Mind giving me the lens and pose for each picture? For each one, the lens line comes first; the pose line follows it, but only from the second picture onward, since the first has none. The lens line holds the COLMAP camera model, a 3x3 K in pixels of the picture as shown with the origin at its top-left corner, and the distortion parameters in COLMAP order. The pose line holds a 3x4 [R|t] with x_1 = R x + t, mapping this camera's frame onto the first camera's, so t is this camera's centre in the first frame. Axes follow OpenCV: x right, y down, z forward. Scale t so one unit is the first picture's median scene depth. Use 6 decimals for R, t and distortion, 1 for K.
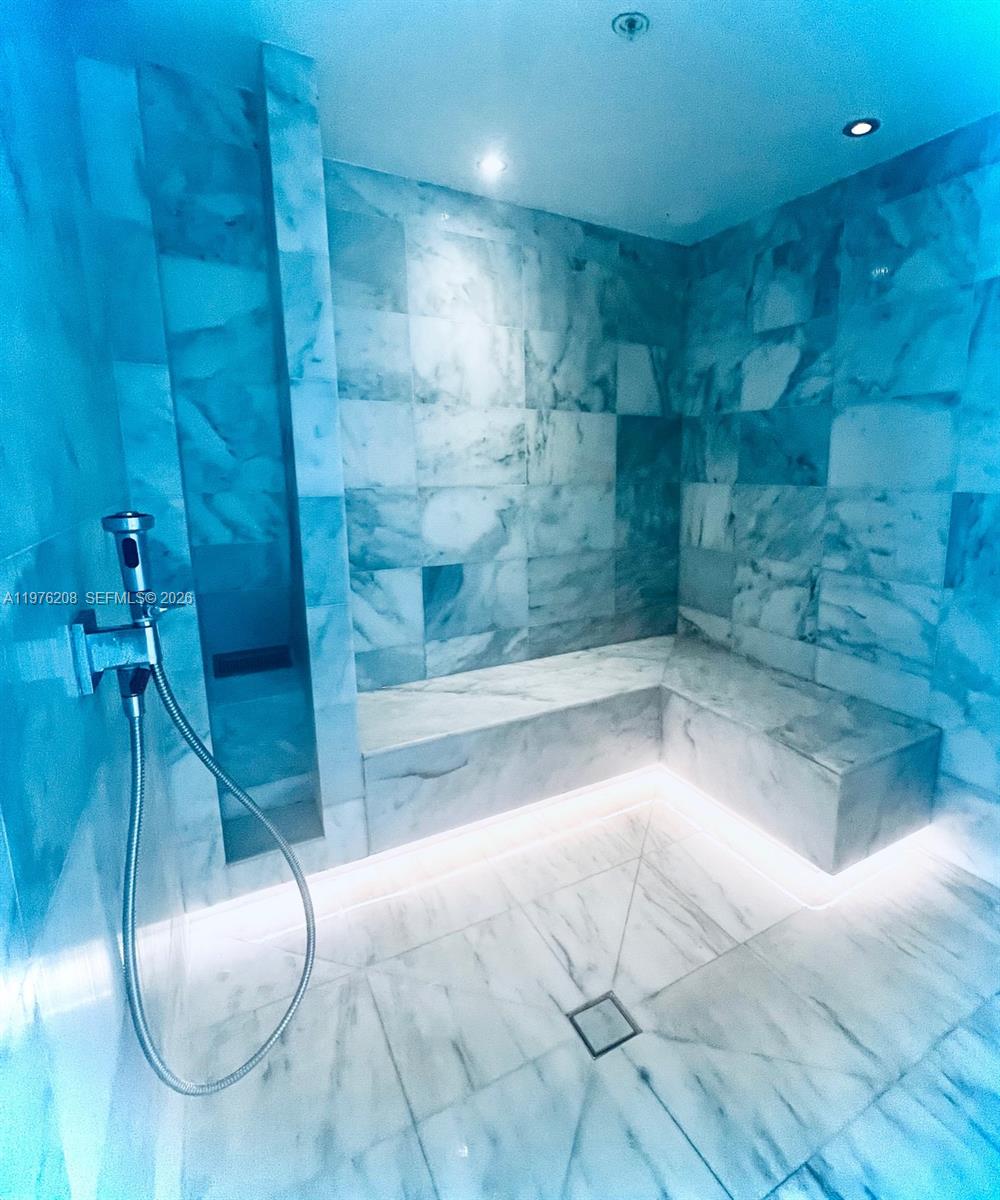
lens RADIAL K [[549.9, 0, 500.4], [0, 549.9, 581.6], [0, 0, 1]] dist [0.000435, 0.000289]
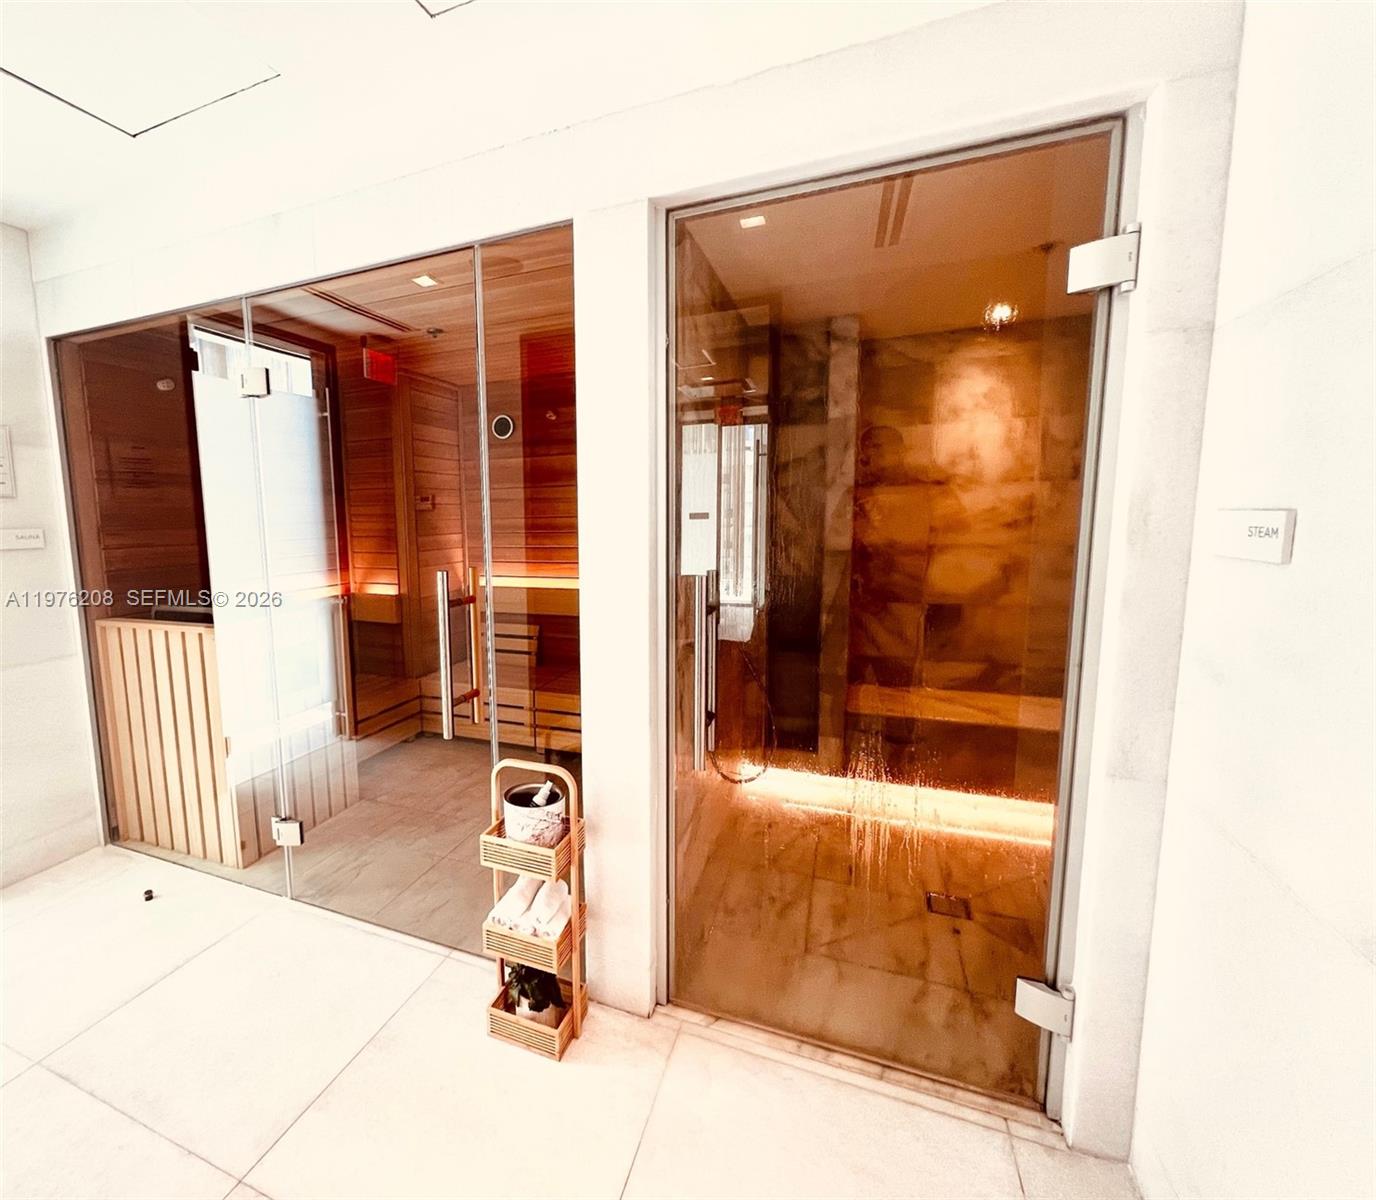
lens RADIAL K [[568.8, 0, 688.0], [0, 568.8, 600.0], [0, 0, 1]] dist [0.000140, 0.000007]
pose [[0.713887, 0.094493, -0.693856, 0.420784], [-0.131314, 0.991341, -0.000099, 0.043316], [0.687839, 0.091184, 0.720114, -0.423633]]
